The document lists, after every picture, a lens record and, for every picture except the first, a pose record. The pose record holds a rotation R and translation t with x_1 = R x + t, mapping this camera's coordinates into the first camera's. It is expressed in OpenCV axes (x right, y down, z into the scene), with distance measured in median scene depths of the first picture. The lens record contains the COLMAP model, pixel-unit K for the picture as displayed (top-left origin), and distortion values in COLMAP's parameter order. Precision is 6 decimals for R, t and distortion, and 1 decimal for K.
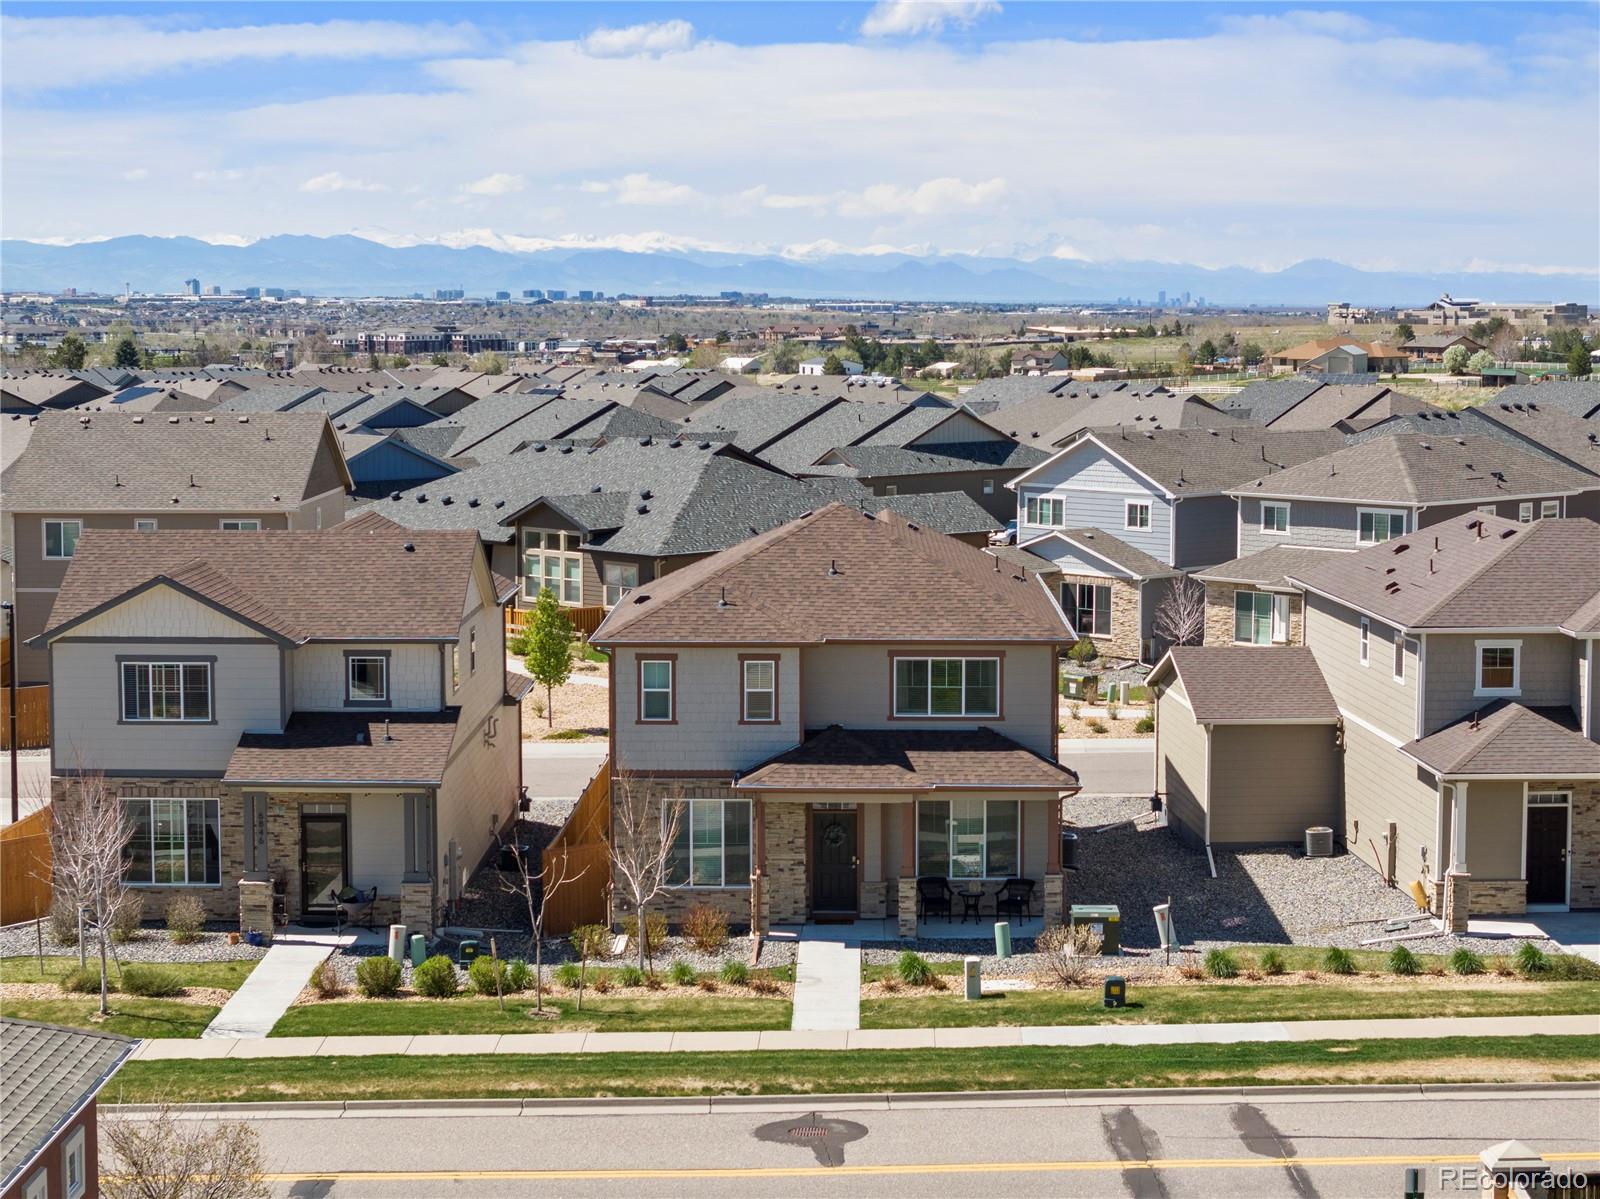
lens RADIAL K [[3239.1, 0, 800.0], [0, 3239.1, 599.5], [0, 0, 1]] dist [-0.238186, 2.160355]
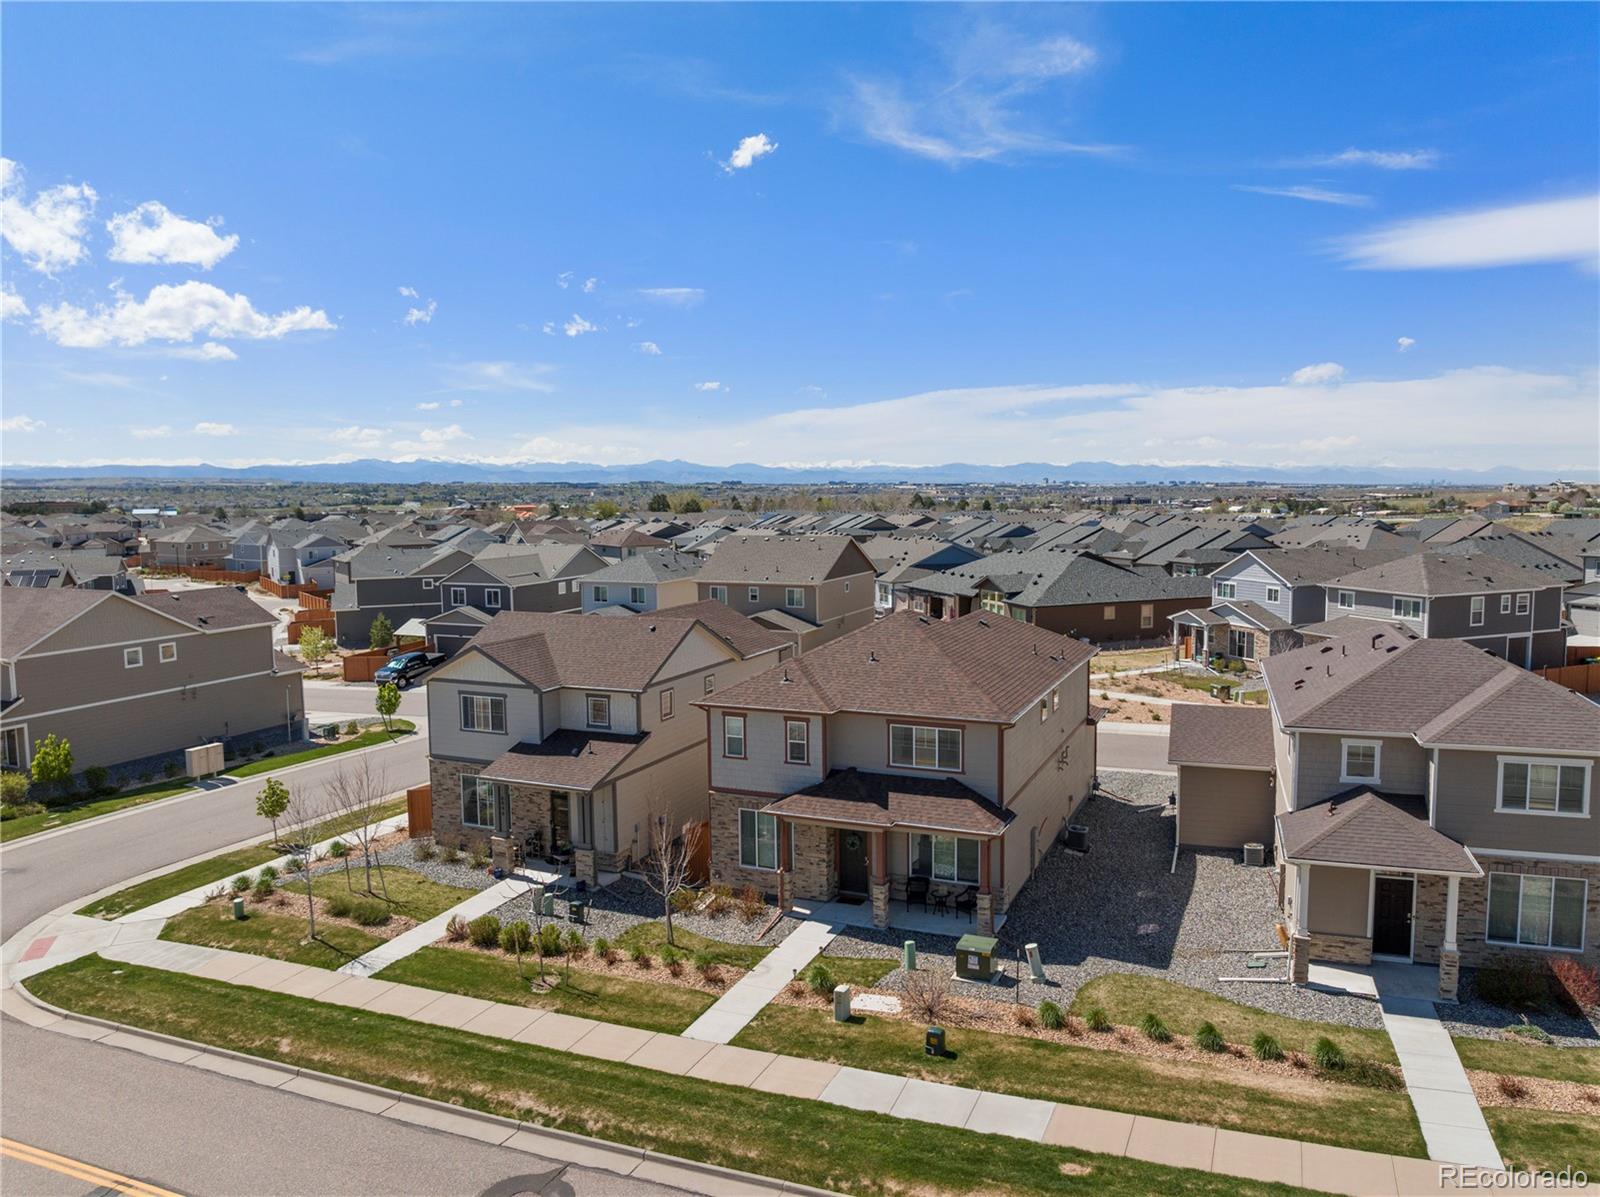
lens RADIAL K [[1142.2, 0, 821.8], [0, 1142.2, 597.4], [0, 0, 1]] dist [-0.038045, 0.000682]
pose [[0.926834, 0.027030, -0.374497, 0.108617], [-0.025114, 0.999635, 0.009995, -0.024529], [0.374631, 0.000142, 0.927174, 0.299185]]
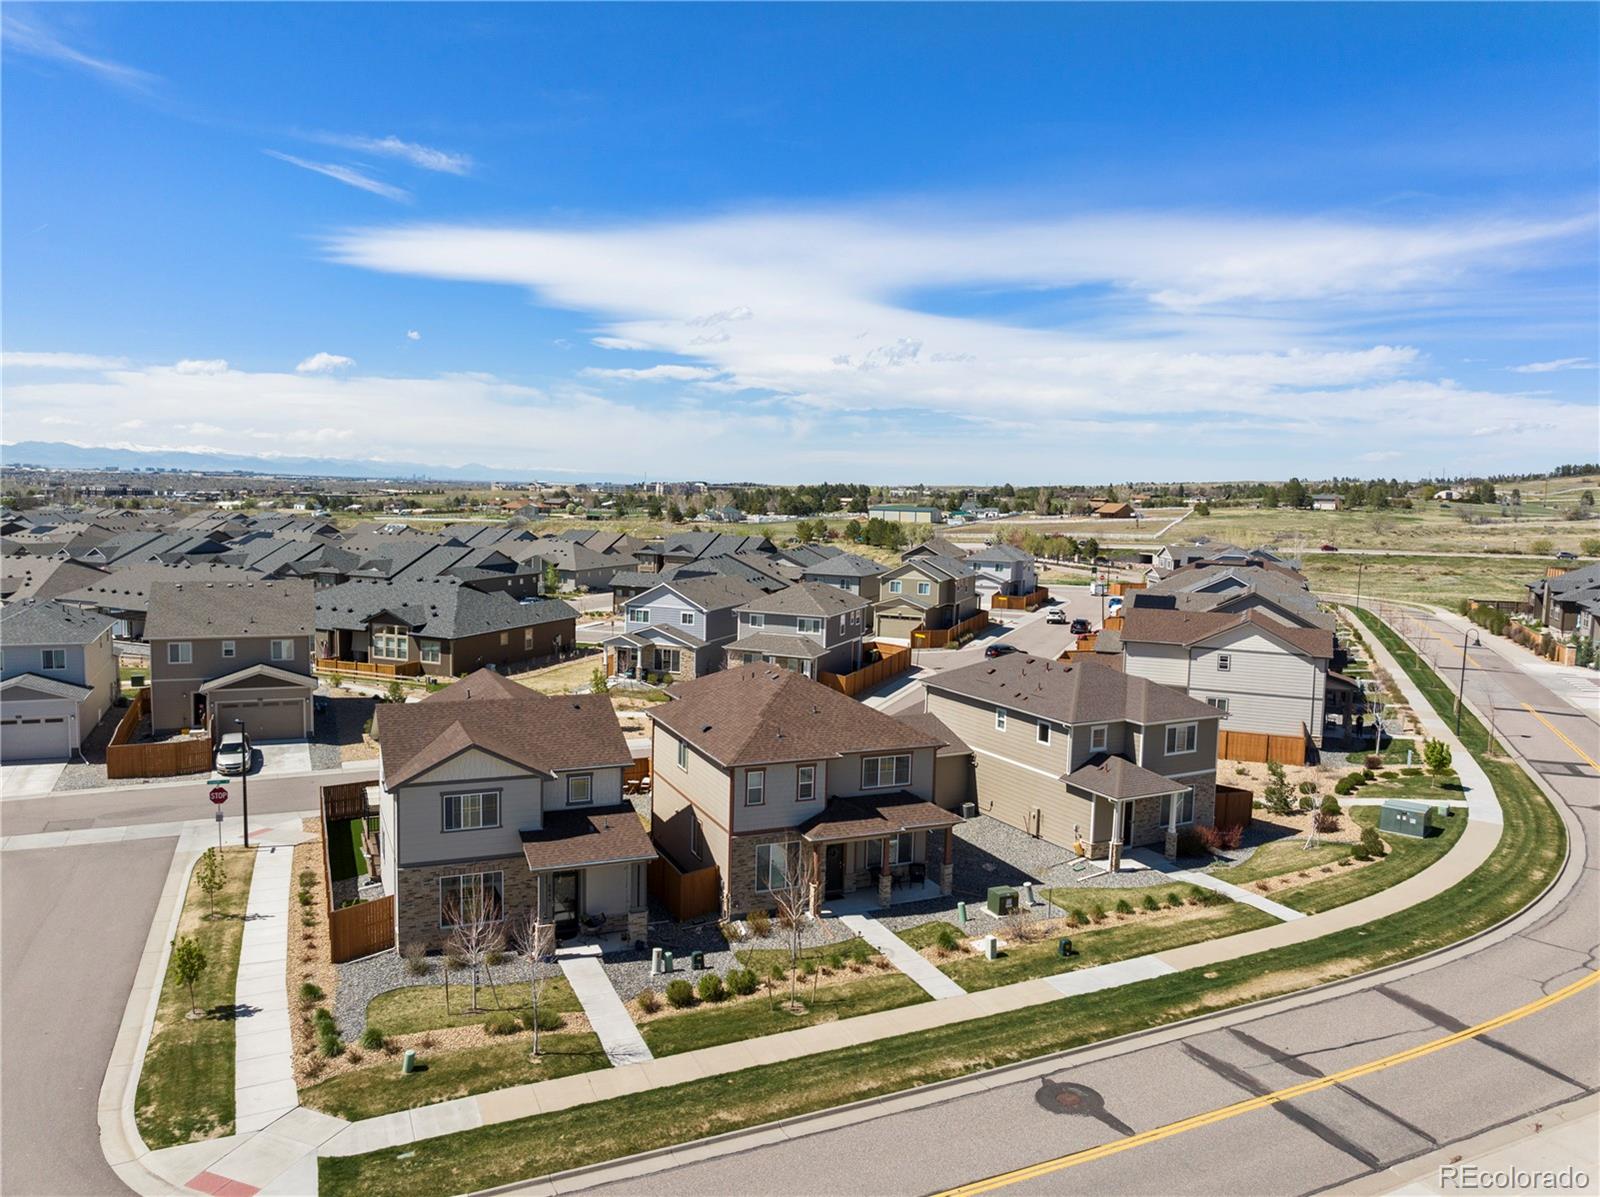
lens RADIAL K [[1154.2, 0, 800.0], [0, 1154.2, 598.5], [0, 0, 1]] dist [-0.036828, -0.004349]
pose [[0.904724, -0.018110, 0.425613, -0.170229], [0.013593, 0.999814, 0.013648, -0.050220], [-0.425781, -0.006562, 0.904803, 0.227493]]
